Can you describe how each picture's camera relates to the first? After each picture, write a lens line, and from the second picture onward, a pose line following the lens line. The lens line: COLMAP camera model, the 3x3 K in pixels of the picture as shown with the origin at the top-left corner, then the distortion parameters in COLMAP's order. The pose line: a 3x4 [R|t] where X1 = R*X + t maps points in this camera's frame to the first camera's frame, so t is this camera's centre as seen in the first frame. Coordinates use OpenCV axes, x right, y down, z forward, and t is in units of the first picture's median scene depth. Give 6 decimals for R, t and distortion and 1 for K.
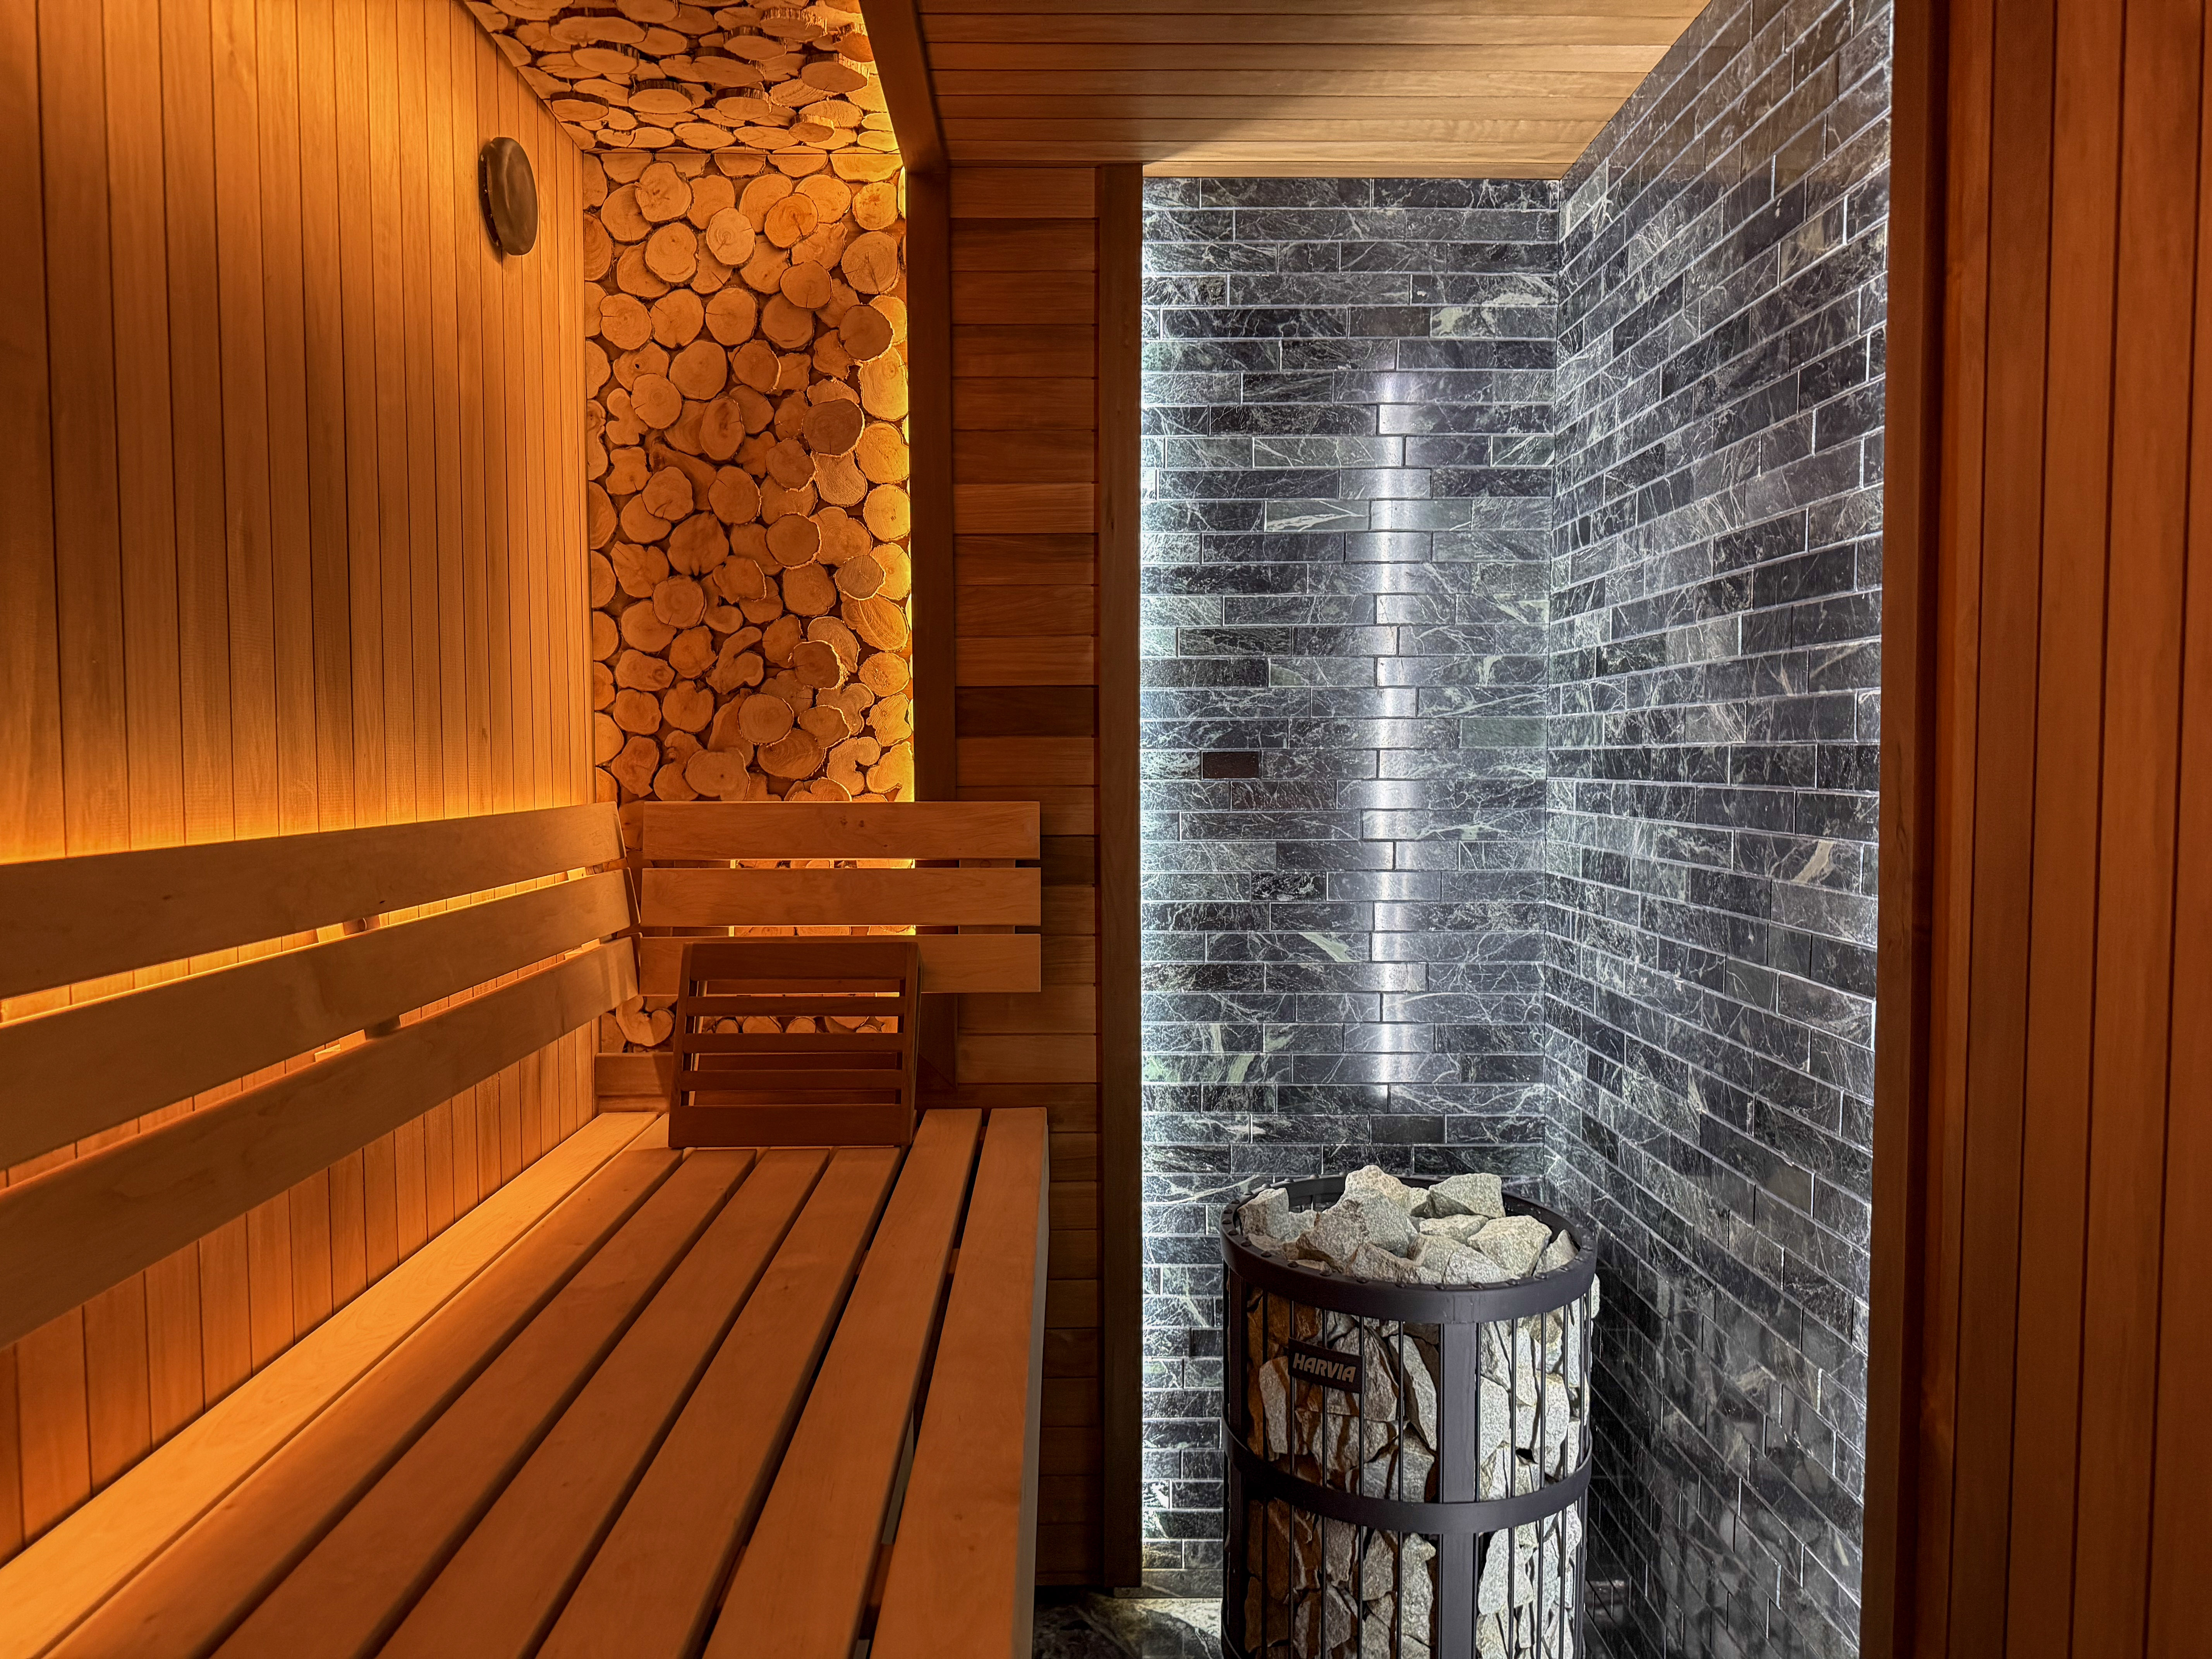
lens RADIAL K [[1569.2, 0, 1115.6], [0, 1569.2, 845.8], [0, 0, 1]] dist [0.090014, -0.059896]
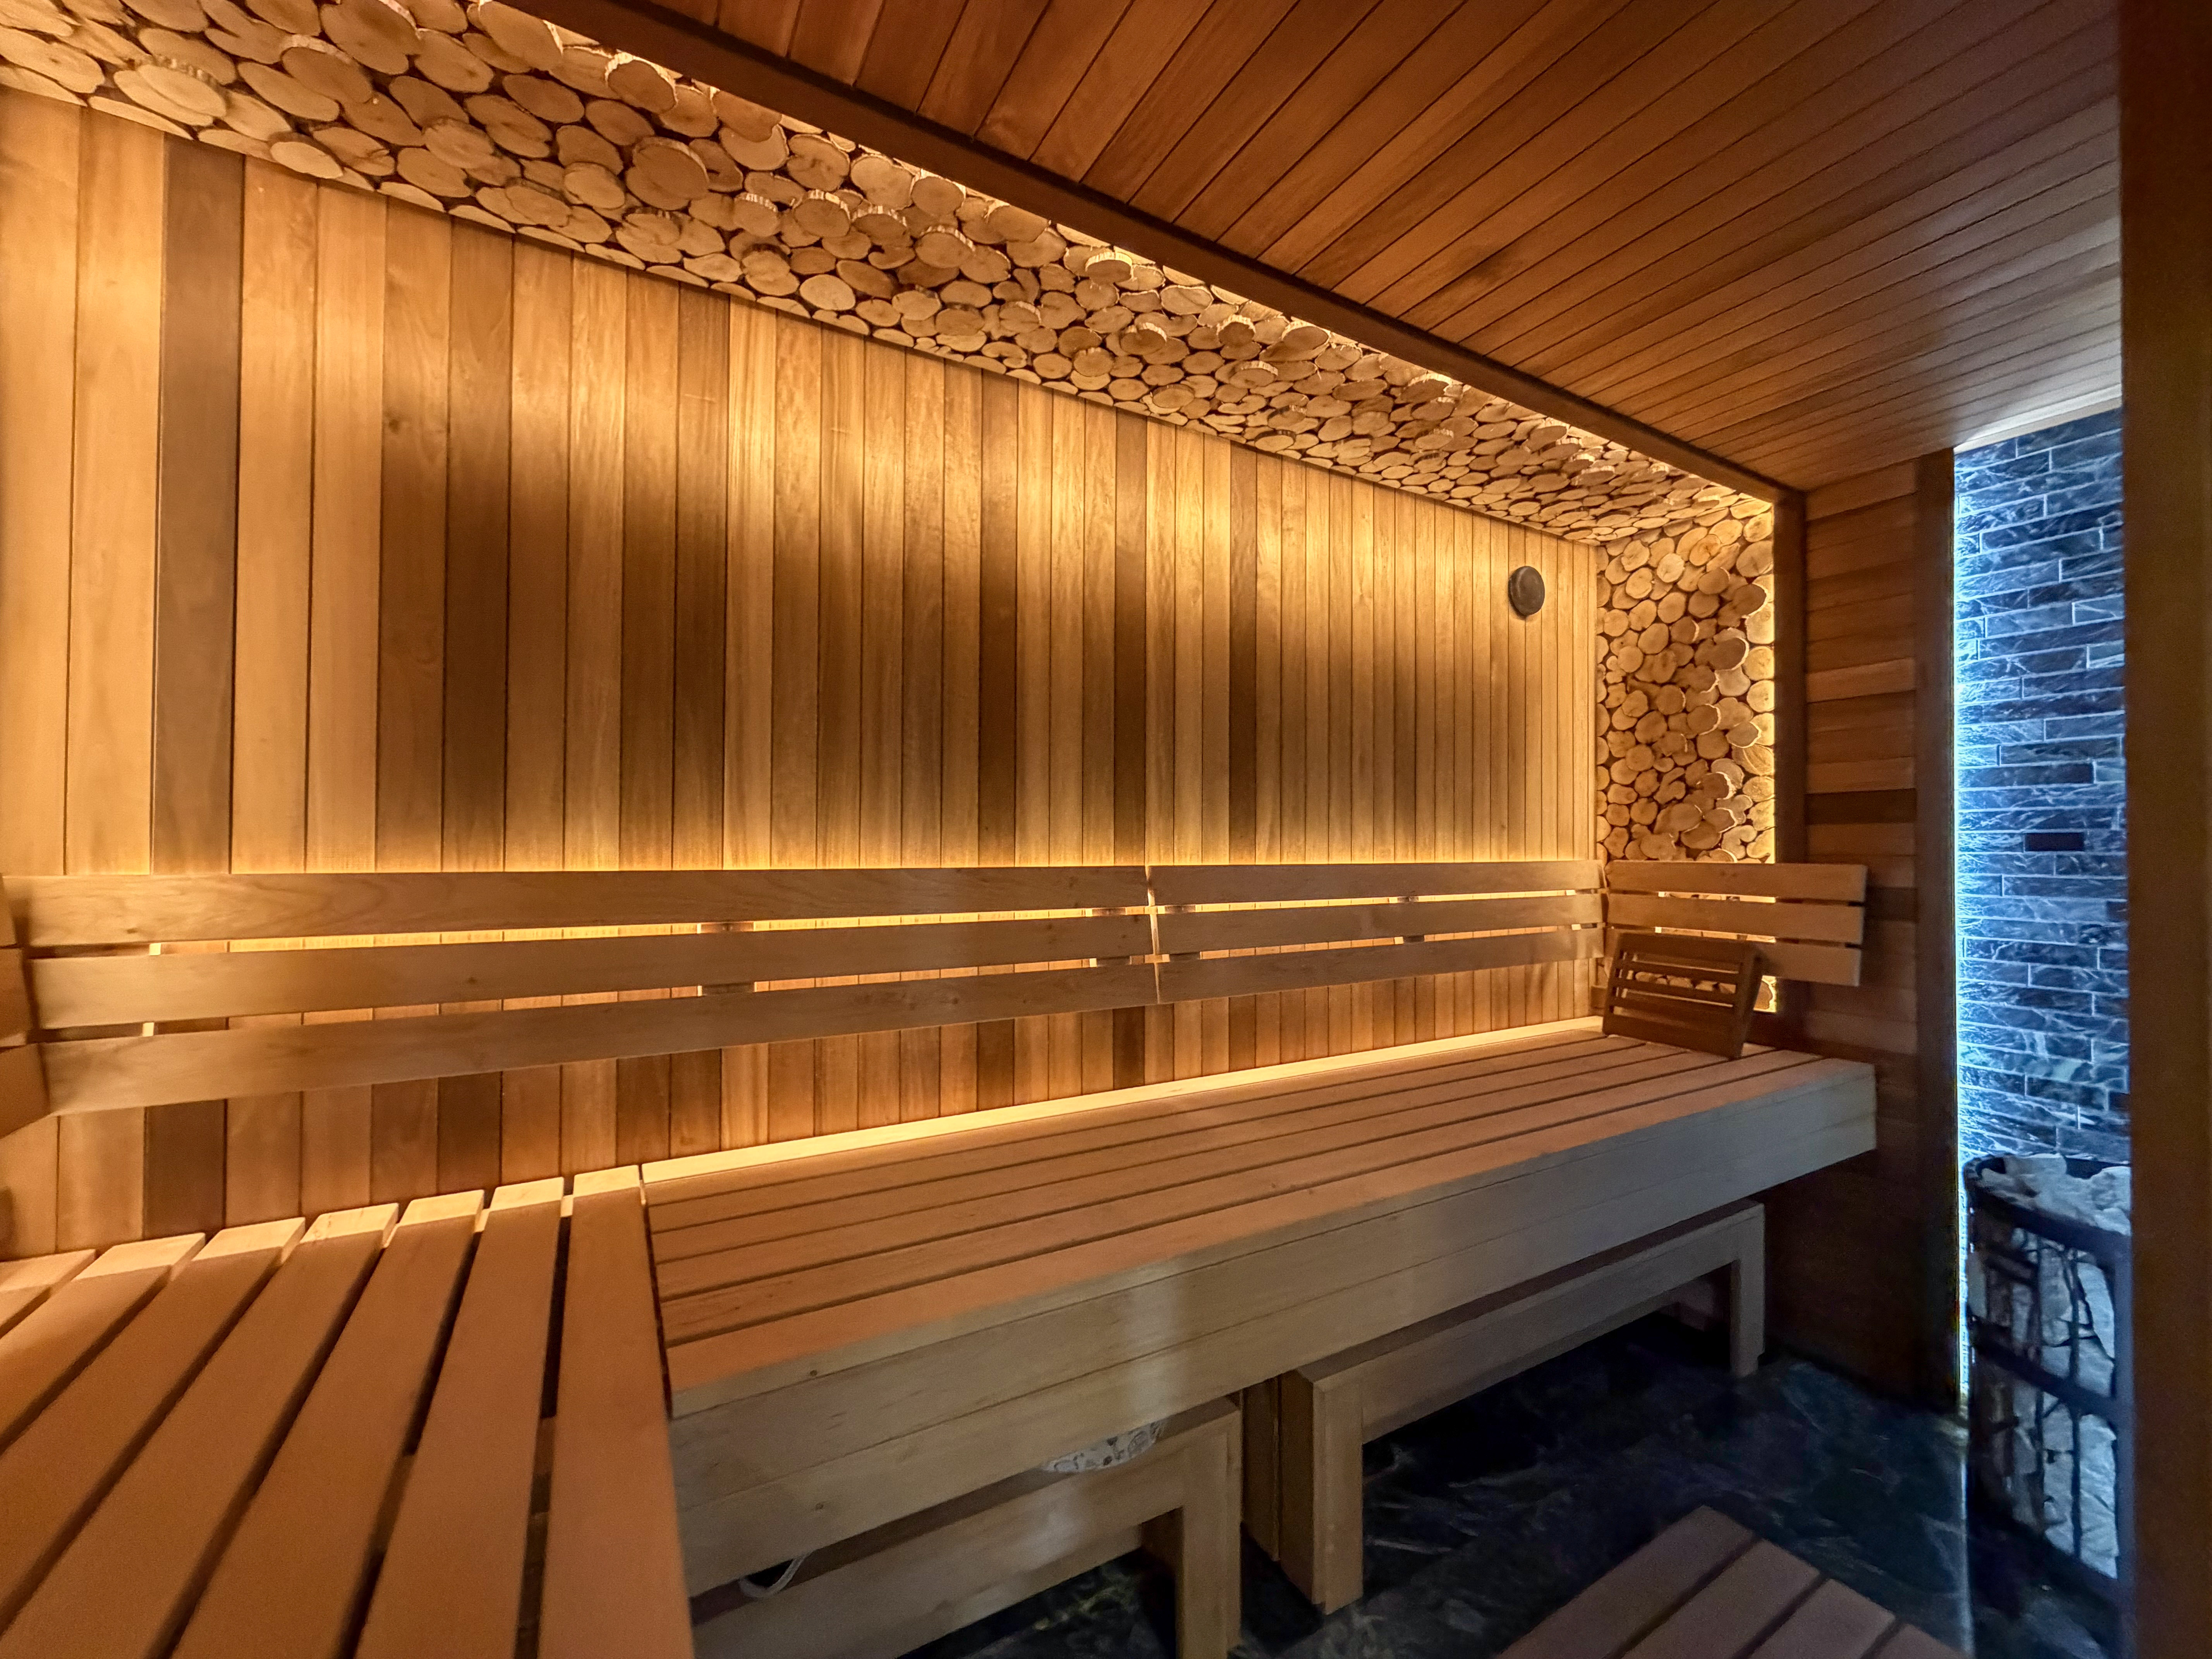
lens RADIAL K [[884.4, 0, 1102.9], [0, 884.4, 832.3], [0, 0, 1]] dist [0.001520, -0.000170]
pose [[0.483050, -0.008081, -0.875555, 0.354154], [-0.055222, 0.997686, -0.039675, 0.016262], [0.873849, 0.067515, 0.481486, -0.089996]]
